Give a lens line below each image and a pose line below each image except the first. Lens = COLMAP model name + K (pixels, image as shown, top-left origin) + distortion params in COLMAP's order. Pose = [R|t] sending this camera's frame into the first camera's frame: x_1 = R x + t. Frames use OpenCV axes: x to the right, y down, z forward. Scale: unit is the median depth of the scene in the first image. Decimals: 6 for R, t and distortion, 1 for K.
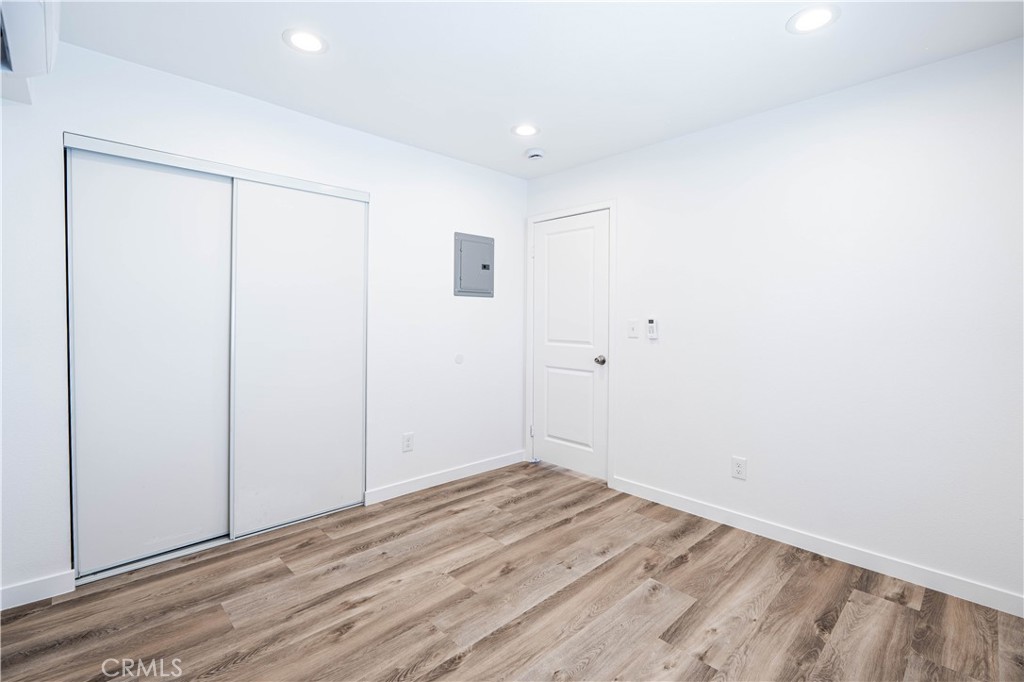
lens RADIAL K [[465.4, 0, 517.2], [0, 465.4, 340.9], [0, 0, 1]] dist [-0.000734, -0.000198]
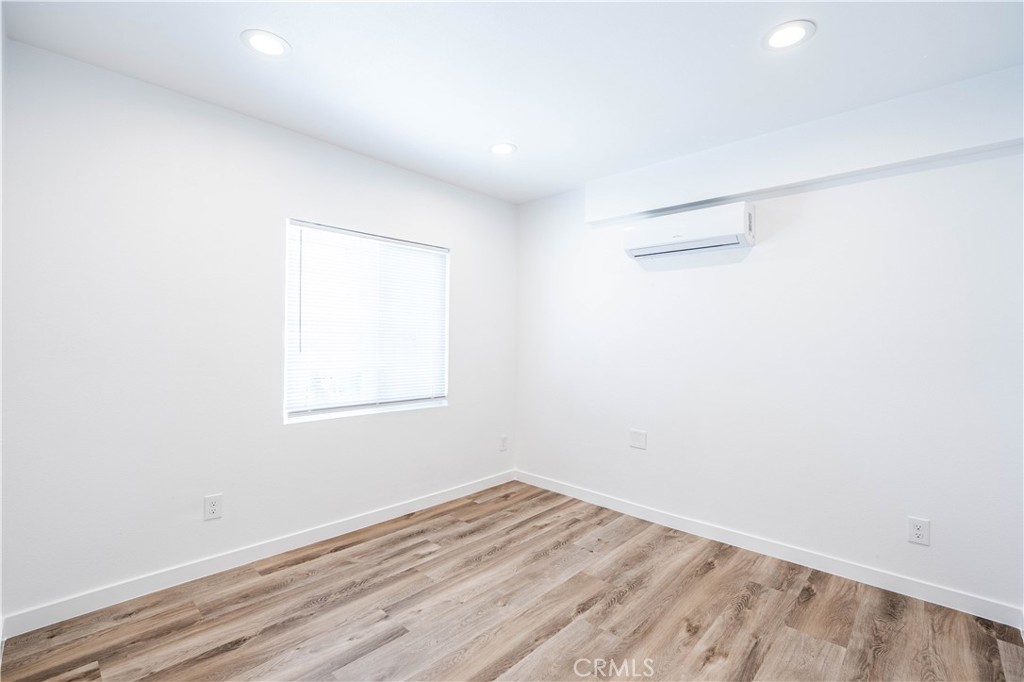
lens RADIAL K [[465.4, 0, 517.2], [0, 465.4, 340.9], [0, 0, 1]] dist [-0.000734, -0.000198]
pose [[-0.998375, -0.022115, -0.052523, 0.119352], [-0.024446, 0.998725, 0.044175, -0.108215], [0.051479, 0.045387, -0.997642, 2.059575]]
